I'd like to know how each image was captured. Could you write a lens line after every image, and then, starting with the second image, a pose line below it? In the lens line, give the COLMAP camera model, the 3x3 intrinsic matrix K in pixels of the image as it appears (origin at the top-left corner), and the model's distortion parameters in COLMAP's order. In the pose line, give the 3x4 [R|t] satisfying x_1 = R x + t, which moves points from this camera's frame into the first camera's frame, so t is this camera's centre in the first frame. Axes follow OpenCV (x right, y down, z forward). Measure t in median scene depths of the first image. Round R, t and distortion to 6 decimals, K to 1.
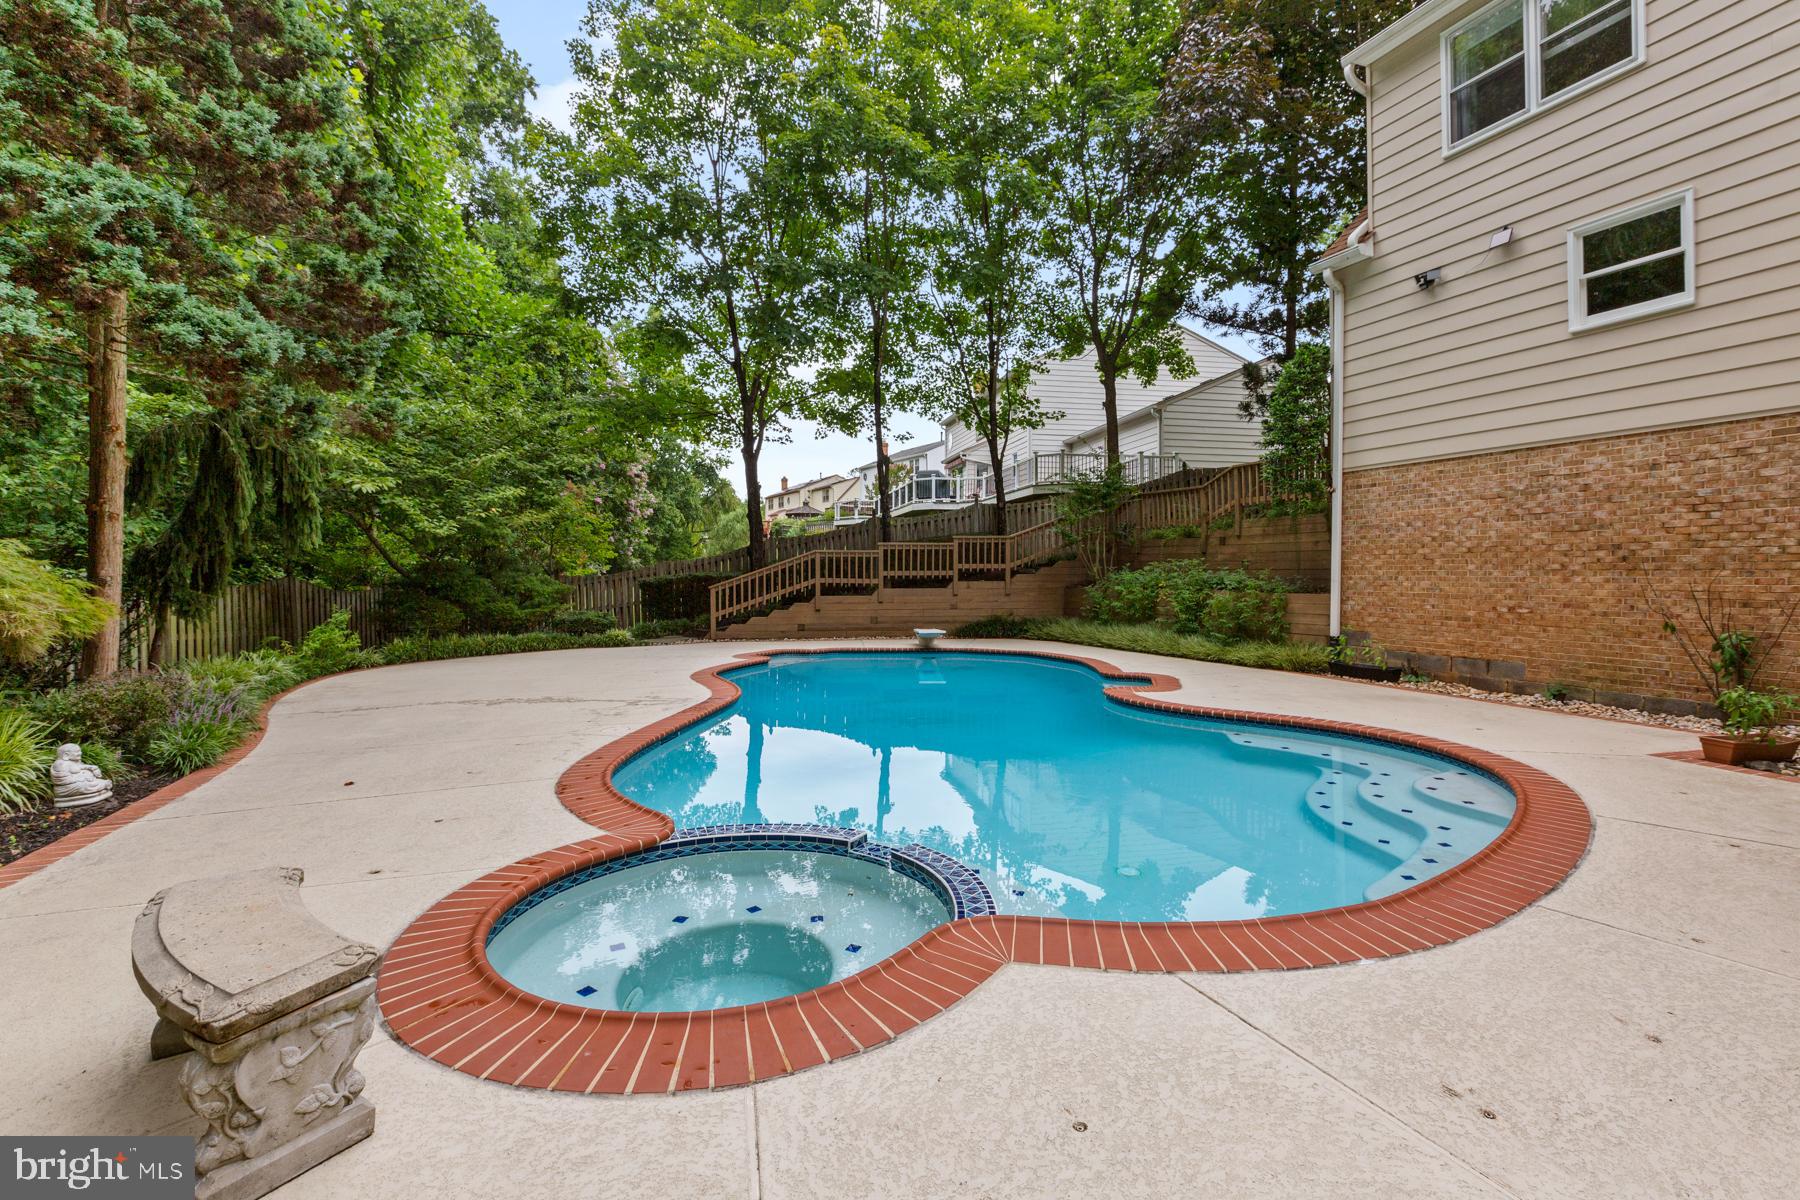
lens RADIAL K [[818.2, 0, 889.8], [0, 818.2, 593.2], [0, 0, 1]] dist [0.003006, -0.000879]
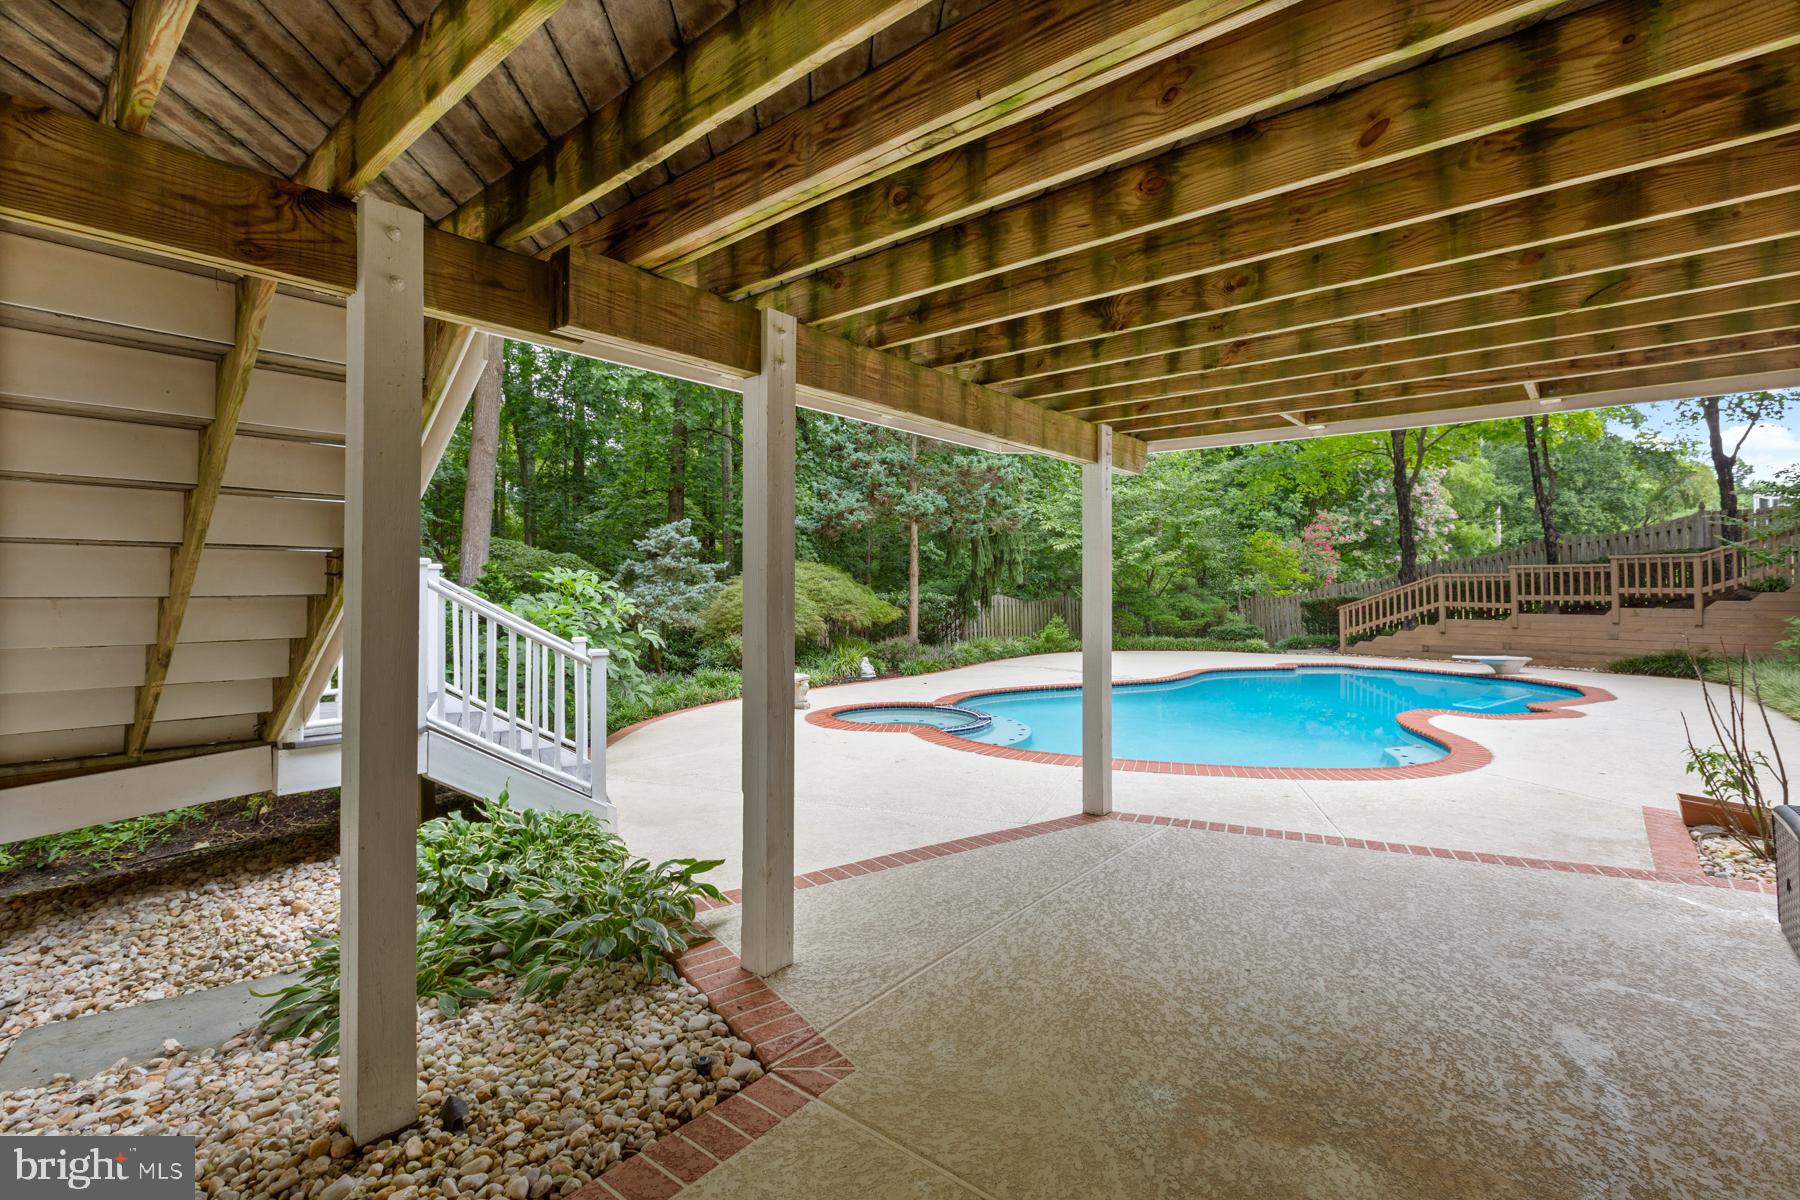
lens RADIAL K [[818.2, 0, 899.4], [0, 818.2, 591.9], [0, 0, 1]] dist [0.003006, -0.000879]
pose [[0.498149, 0.007643, -0.867058, 0.465705], [-0.022041, 0.999750, -0.003851, -0.011614], [0.866811, 0.021029, 0.498193, -0.107220]]
